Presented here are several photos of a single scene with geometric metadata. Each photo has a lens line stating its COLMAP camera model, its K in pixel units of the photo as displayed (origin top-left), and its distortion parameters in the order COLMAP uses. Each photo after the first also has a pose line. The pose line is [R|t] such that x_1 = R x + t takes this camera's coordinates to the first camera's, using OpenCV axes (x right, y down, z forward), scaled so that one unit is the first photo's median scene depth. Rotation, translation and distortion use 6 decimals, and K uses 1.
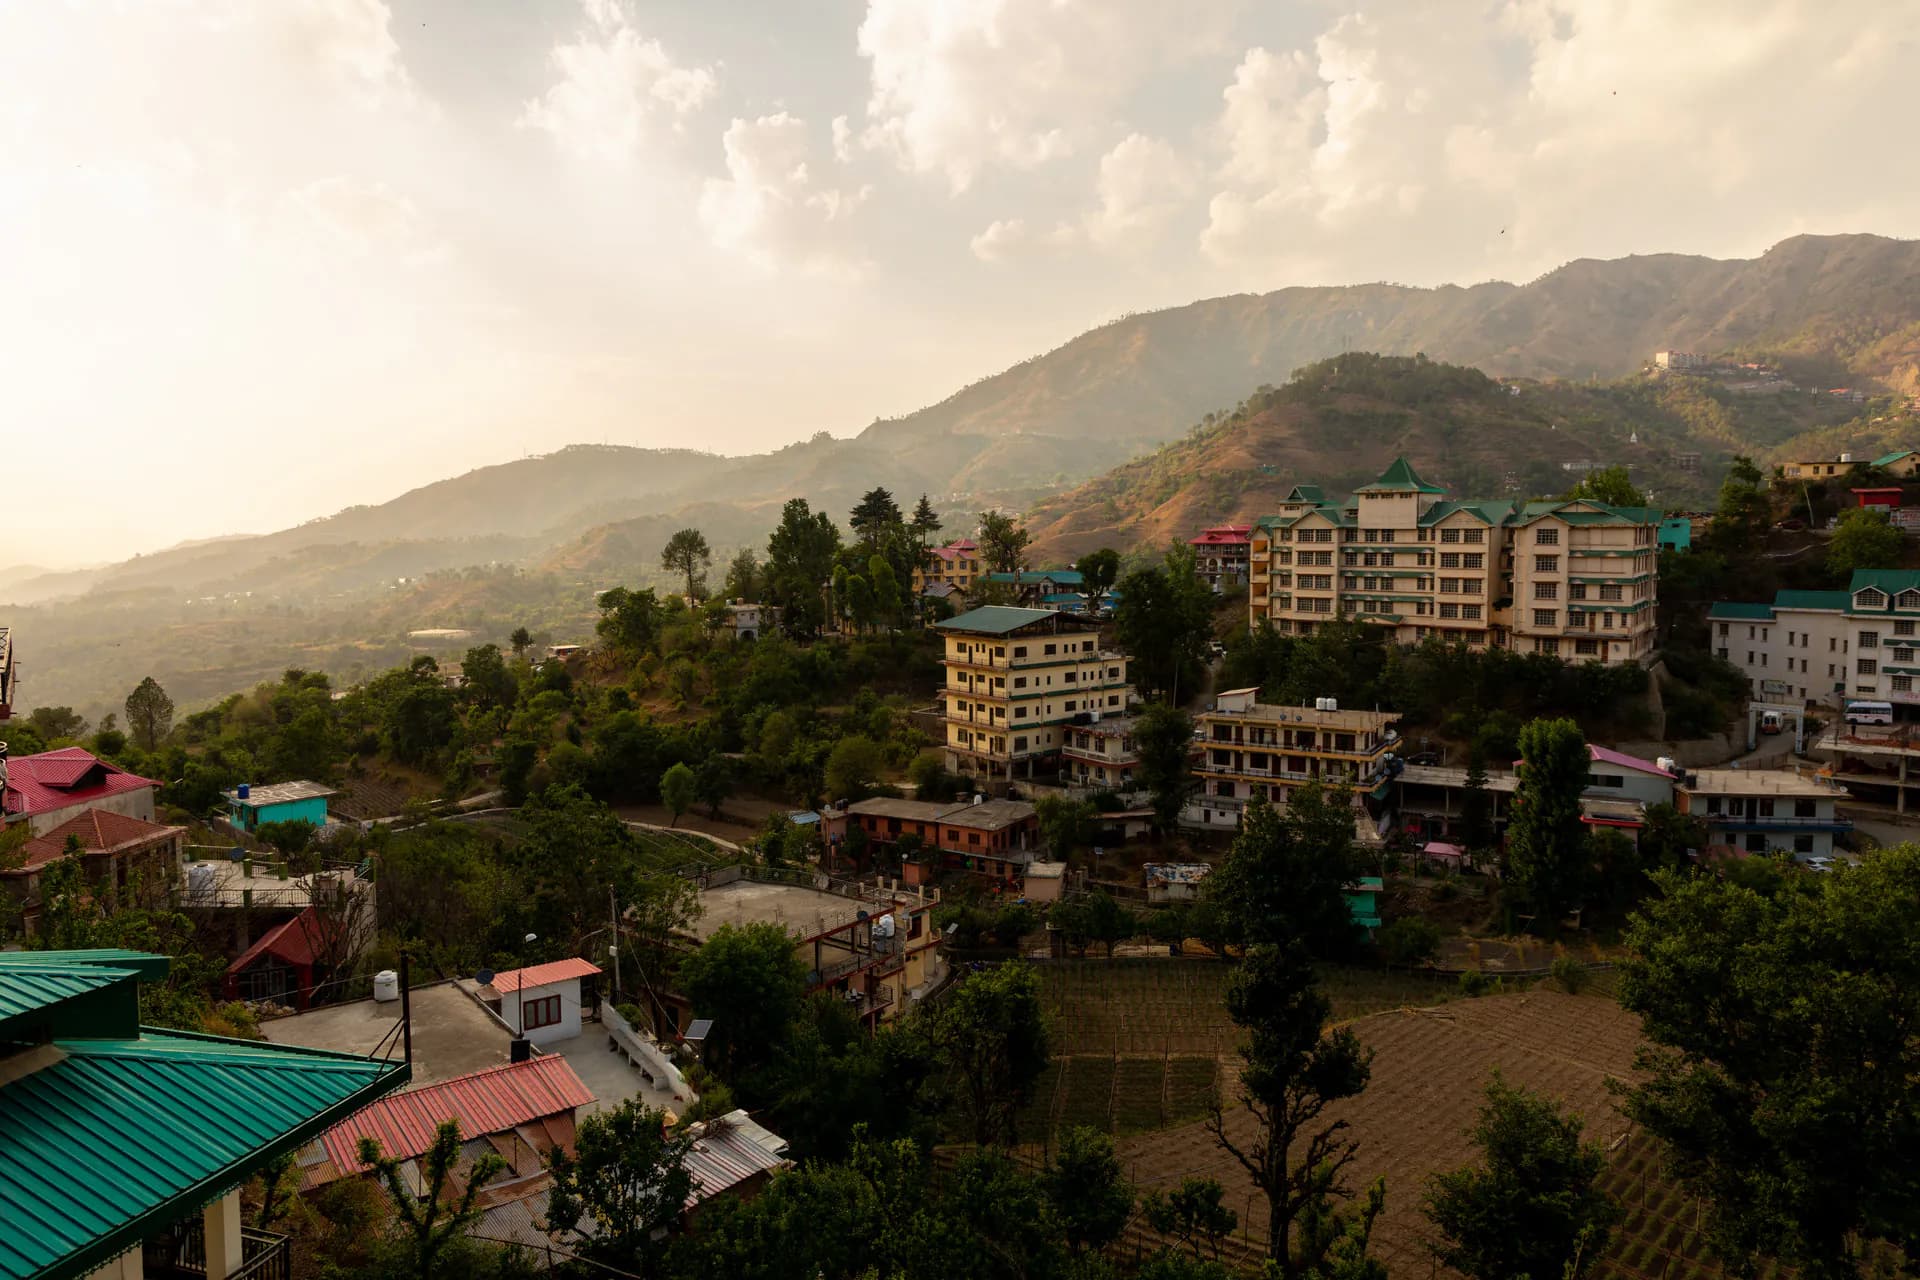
lens RADIAL K [[1285.1, 0, 970.6], [0, 1285.1, 613.6], [0, 0, 1]] dist [0.000641, -0.002532]
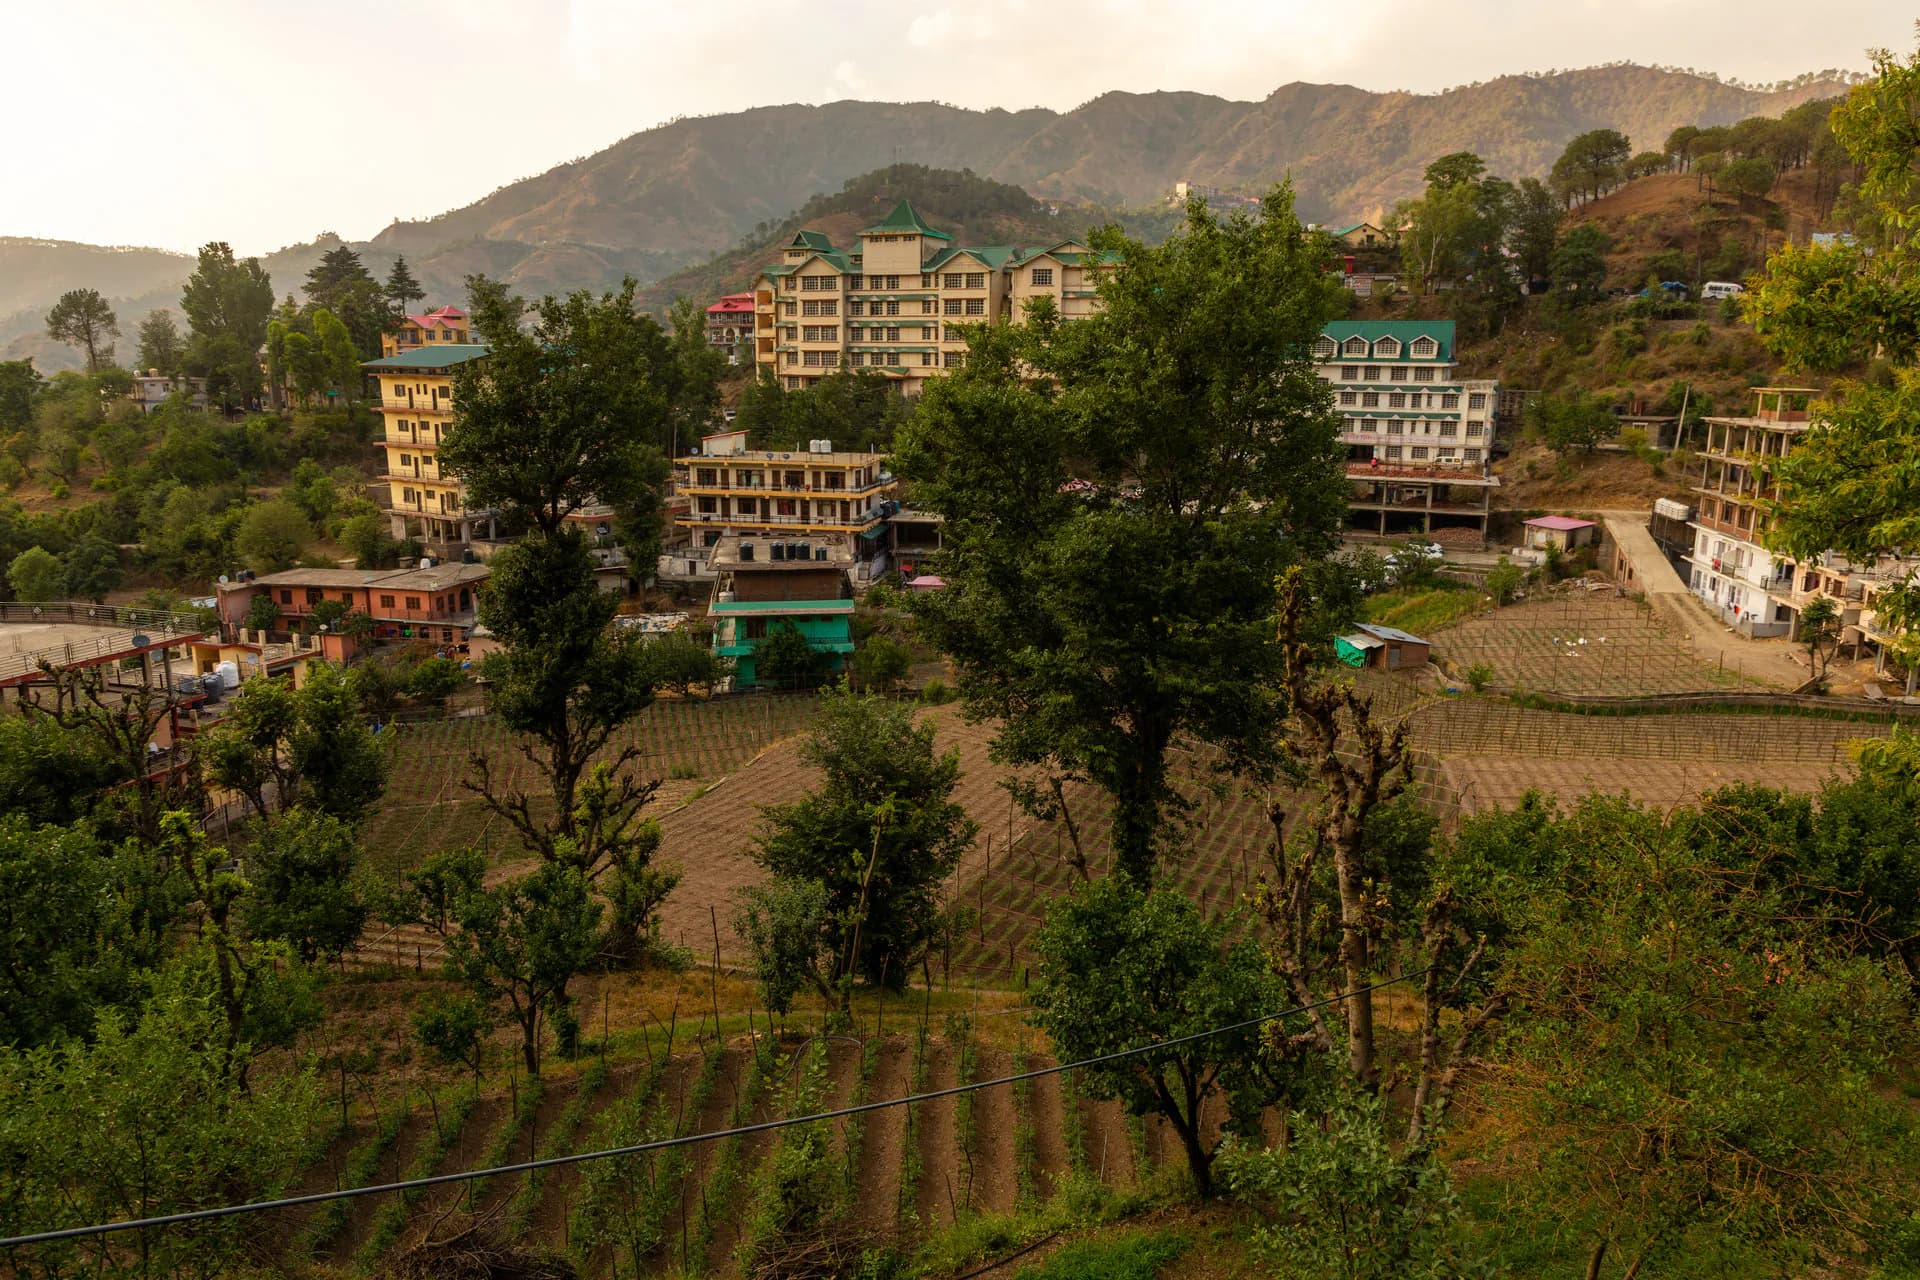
lens RADIAL K [[1285.1, 0, 970.6], [0, 1285.1, 613.6], [0, 0, 1]] dist [0.000641, -0.002532]
pose [[0.945266, -0.055021, 0.321630, 0.064856], [0.011525, 0.990696, 0.135606, 0.058660], [-0.326098, -0.124477, 0.937105, 0.064263]]
